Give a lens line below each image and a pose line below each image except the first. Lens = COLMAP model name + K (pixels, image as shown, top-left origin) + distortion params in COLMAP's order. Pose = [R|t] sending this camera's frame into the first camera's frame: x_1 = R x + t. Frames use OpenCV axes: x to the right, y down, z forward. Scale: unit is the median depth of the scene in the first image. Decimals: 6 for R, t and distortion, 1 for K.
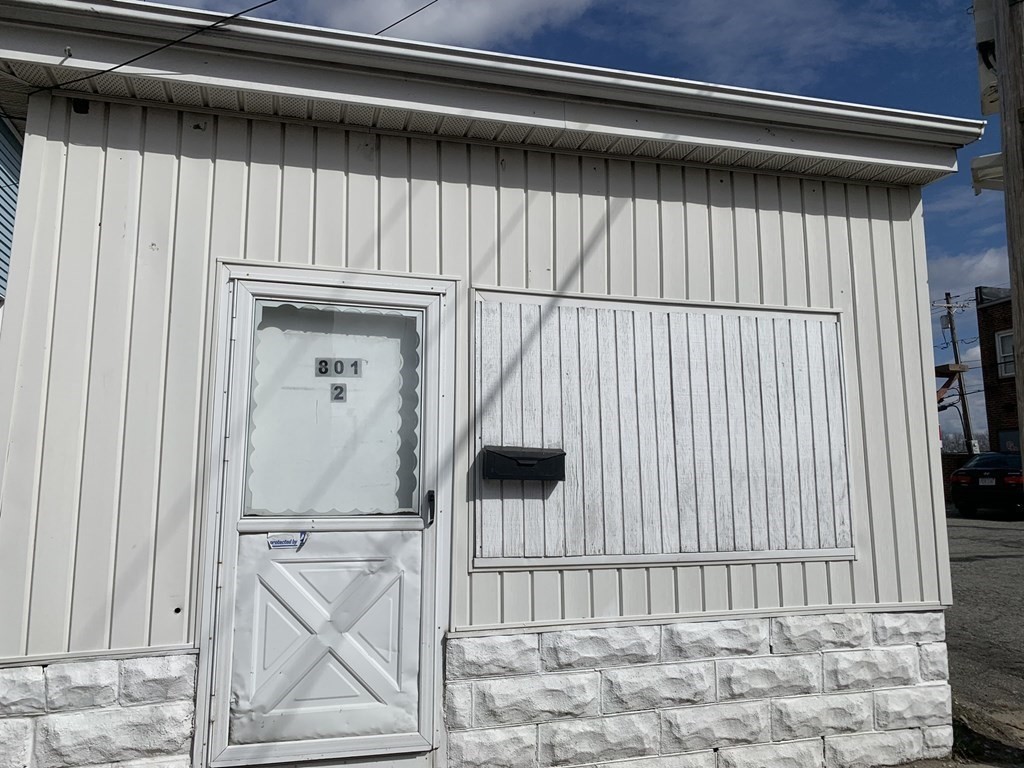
lens RADIAL K [[781.0, 0, 504.1], [0, 781.0, 364.8], [0, 0, 1]] dist [0.032920, -0.035891]
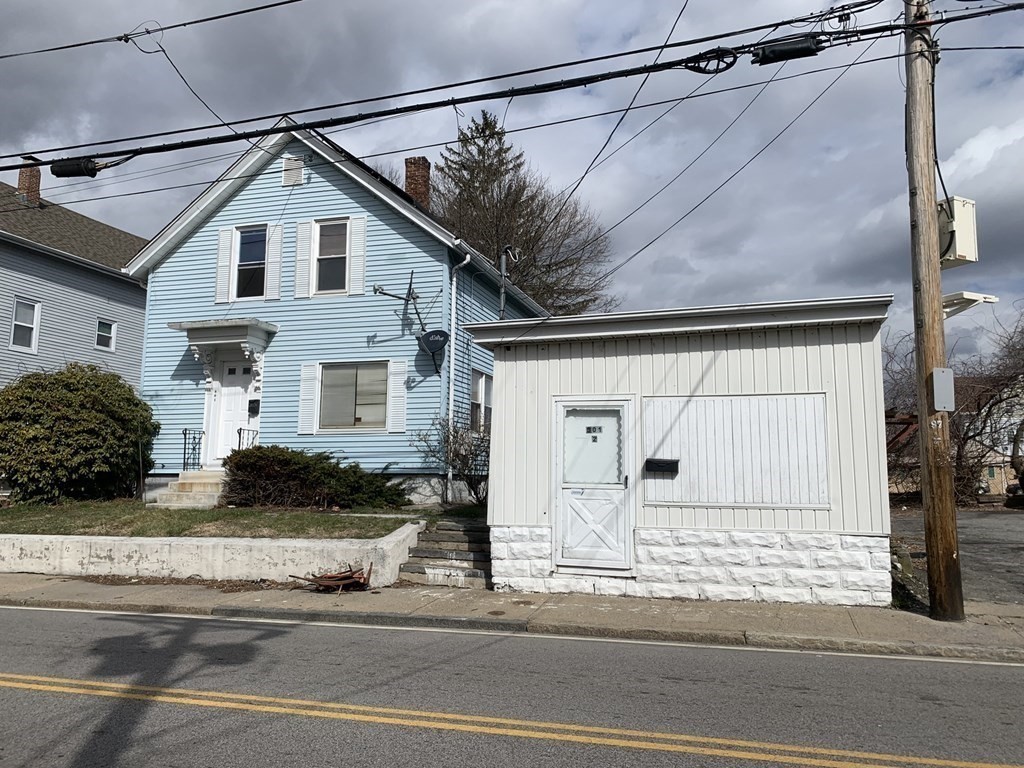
lens RADIAL K [[781.0, 0, 515.1], [0, 781.0, 365.6], [0, 0, 1]] dist [0.032920, -0.035891]
pose [[0.841535, -0.071558, -0.535442, 0.995618], [0.070721, 0.997251, -0.022127, -0.174033], [0.535554, -0.019246, 0.844282, -1.393056]]
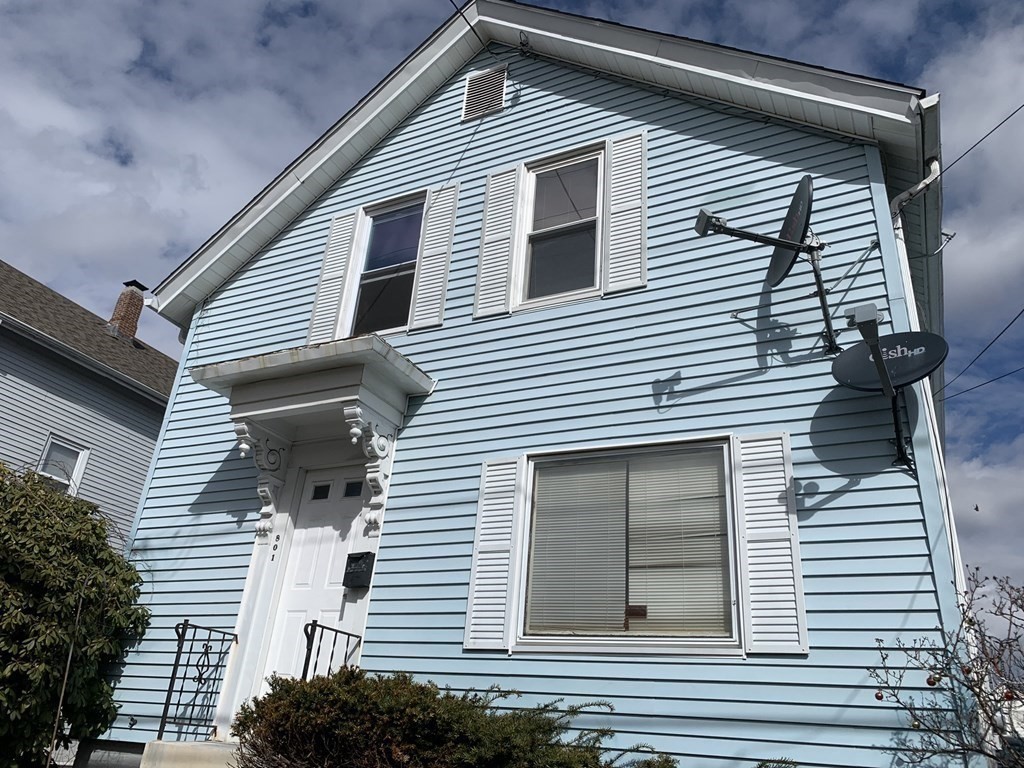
lens RADIAL K [[781.0, 0, 510.6], [0, 781.0, 367.5], [0, 0, 1]] dist [0.032920, -0.035891]
pose [[0.737228, -0.251129, -0.627239, -1.058431], [0.022694, 0.937037, -0.348491, 0.032604], [0.675263, 0.242682, 0.696509, 0.354218]]
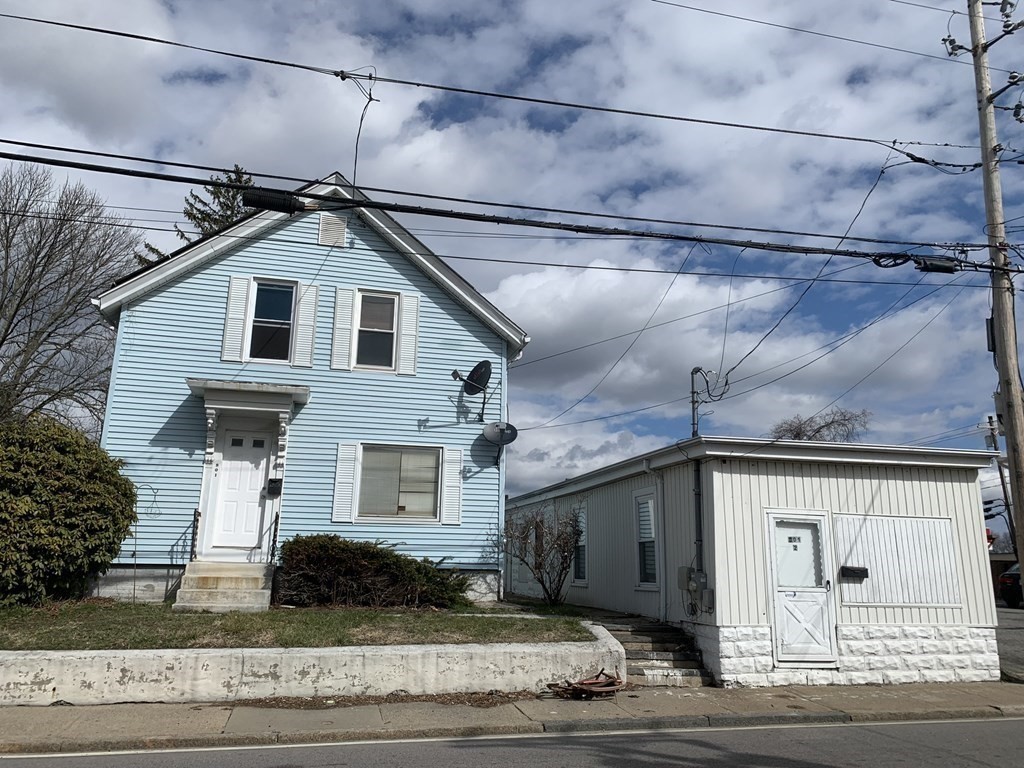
lens RADIAL K [[781.0, 0, 504.1], [0, 781.0, 363.9], [0, 0, 1]] dist [0.032920, -0.035891]
pose [[0.999084, 0.010399, -0.041515, -1.229000], [-0.014958, 0.993702, -0.111050, -0.323646], [0.040099, 0.111569, 0.992947, -2.228168]]
